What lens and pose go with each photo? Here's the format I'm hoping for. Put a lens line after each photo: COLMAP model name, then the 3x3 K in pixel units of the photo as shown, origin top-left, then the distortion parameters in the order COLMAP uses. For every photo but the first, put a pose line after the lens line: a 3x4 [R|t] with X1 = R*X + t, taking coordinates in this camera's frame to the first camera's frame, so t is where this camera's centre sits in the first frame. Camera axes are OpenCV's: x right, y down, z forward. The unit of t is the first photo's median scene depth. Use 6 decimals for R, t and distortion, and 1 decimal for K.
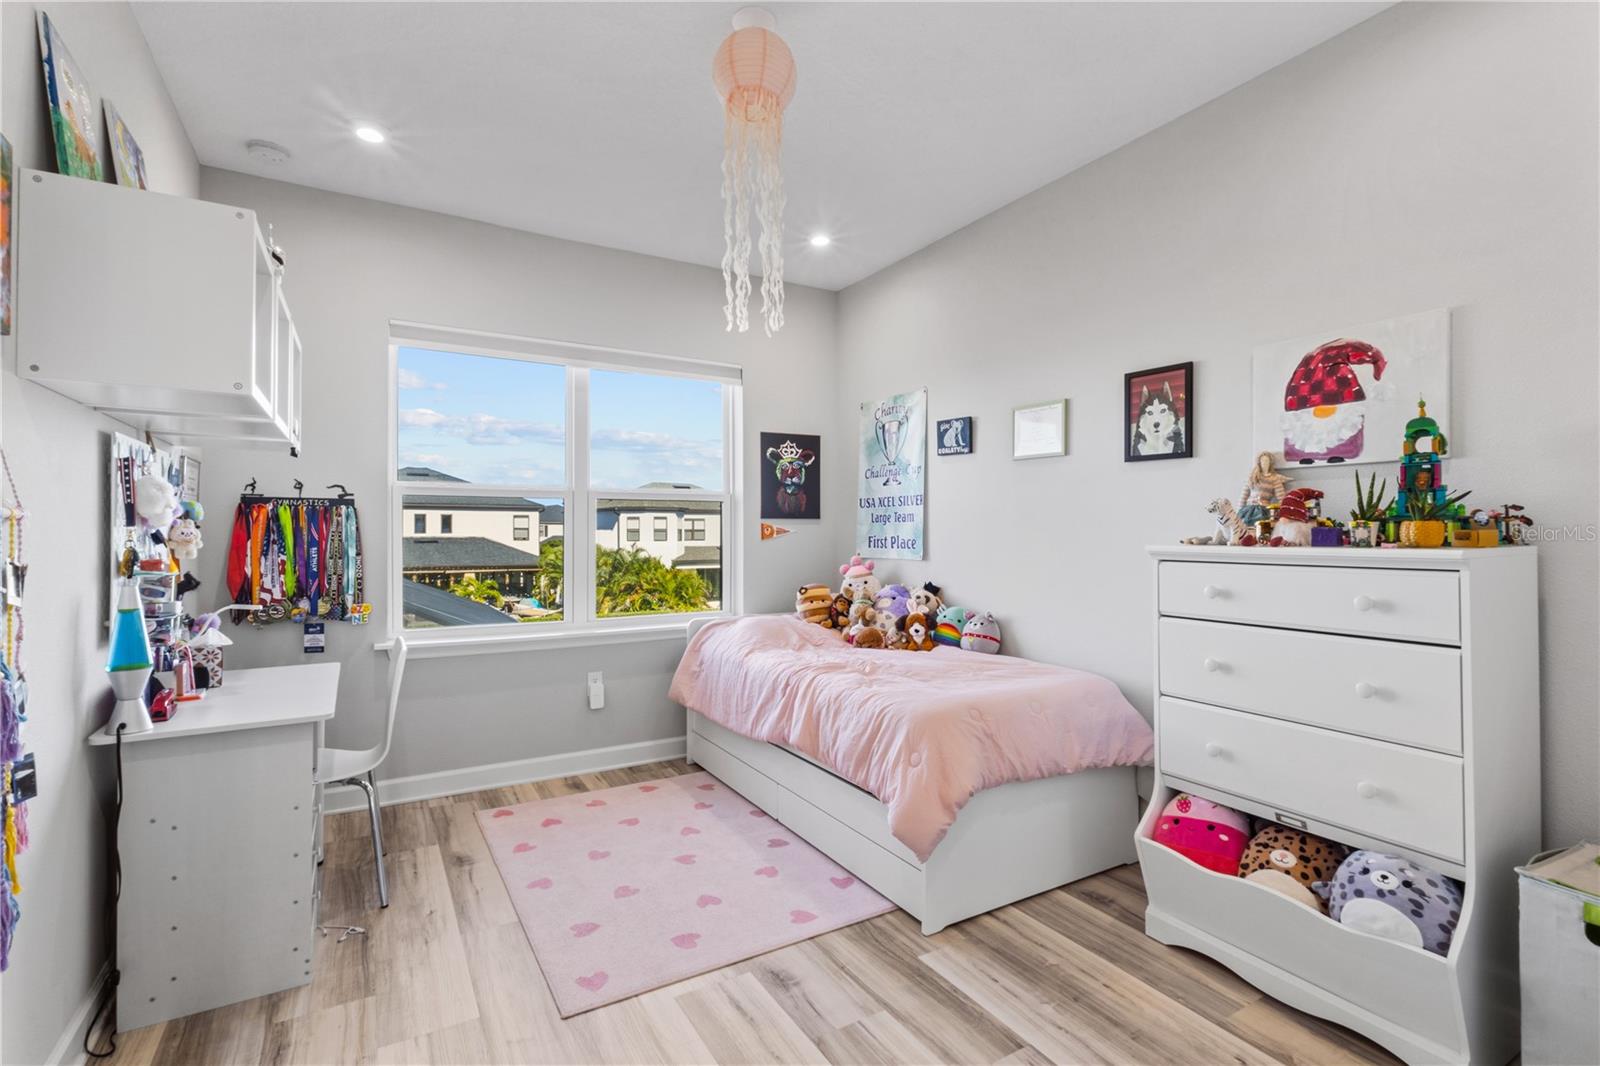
lens RADIAL K [[739.9, 0, 794.7], [0, 739.9, 532.0], [0, 0, 1]] dist [0.005147, -0.000240]
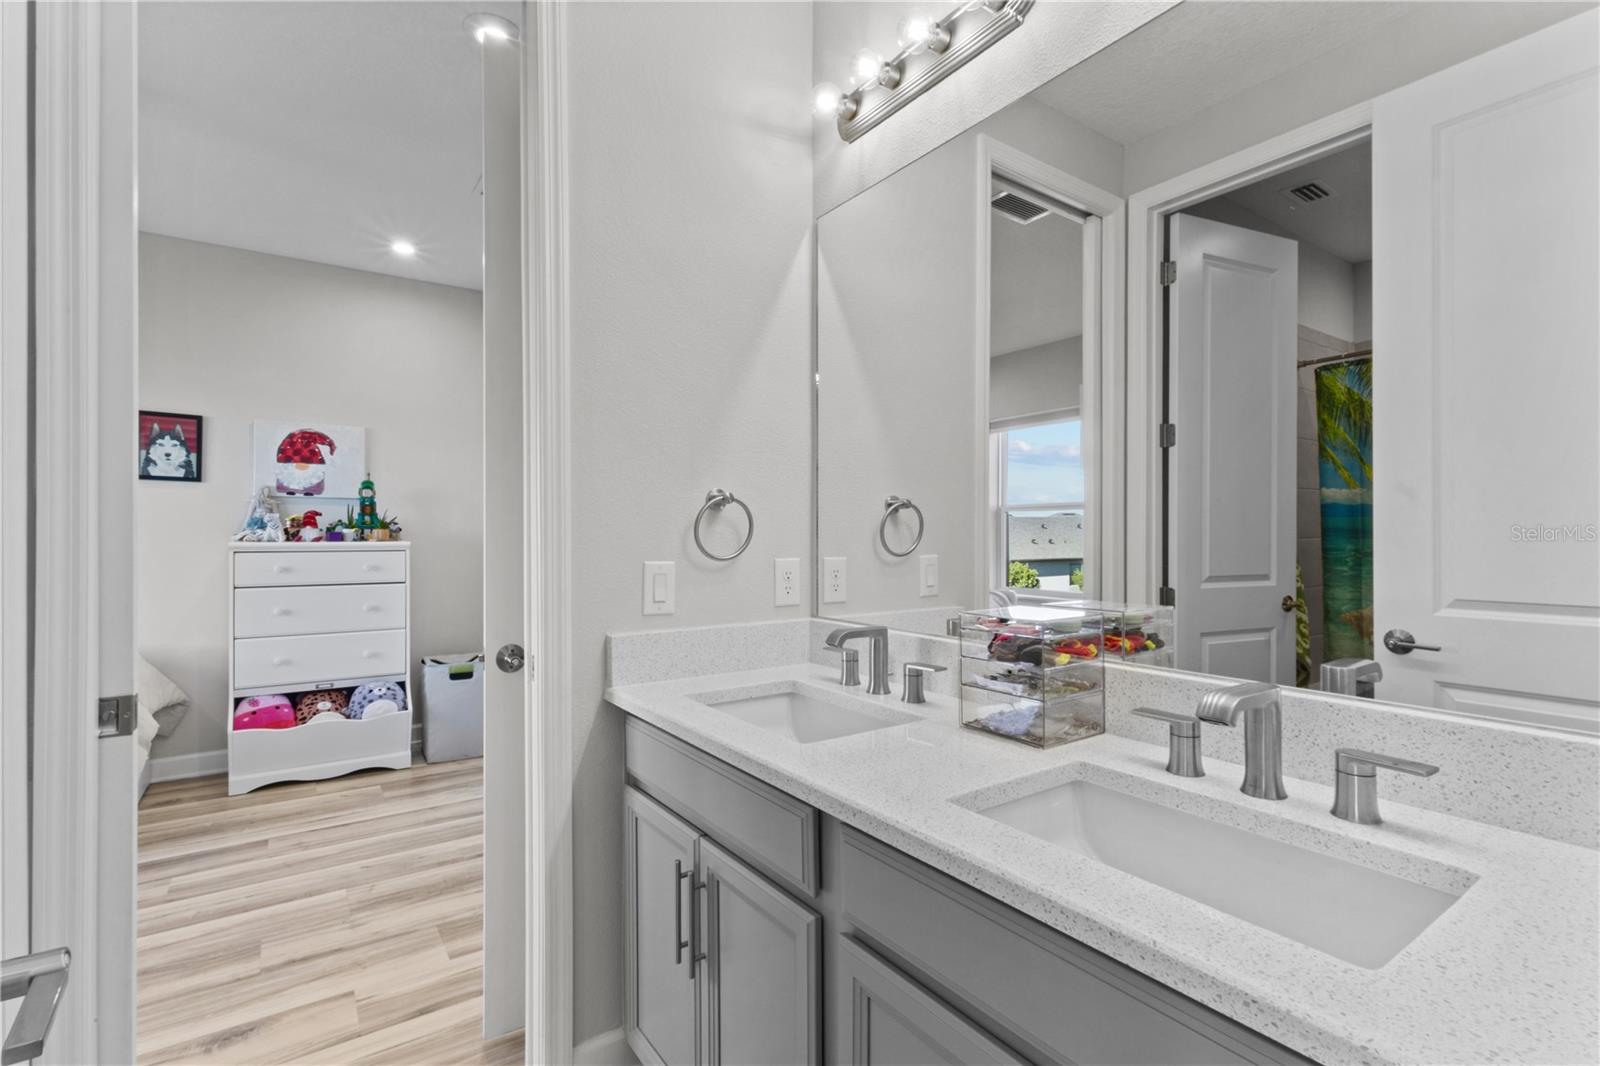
lens RADIAL K [[739.9, 0, 797.2], [0, 739.9, 535.1], [0, 0, 1]] dist [0.005147, -0.000240]
pose [[-0.087252, -0.001372, 0.996185, -1.200725], [-0.003084, 0.999995, 0.001107, -0.002798], [-0.996182, -0.002976, -0.087256, -0.037201]]
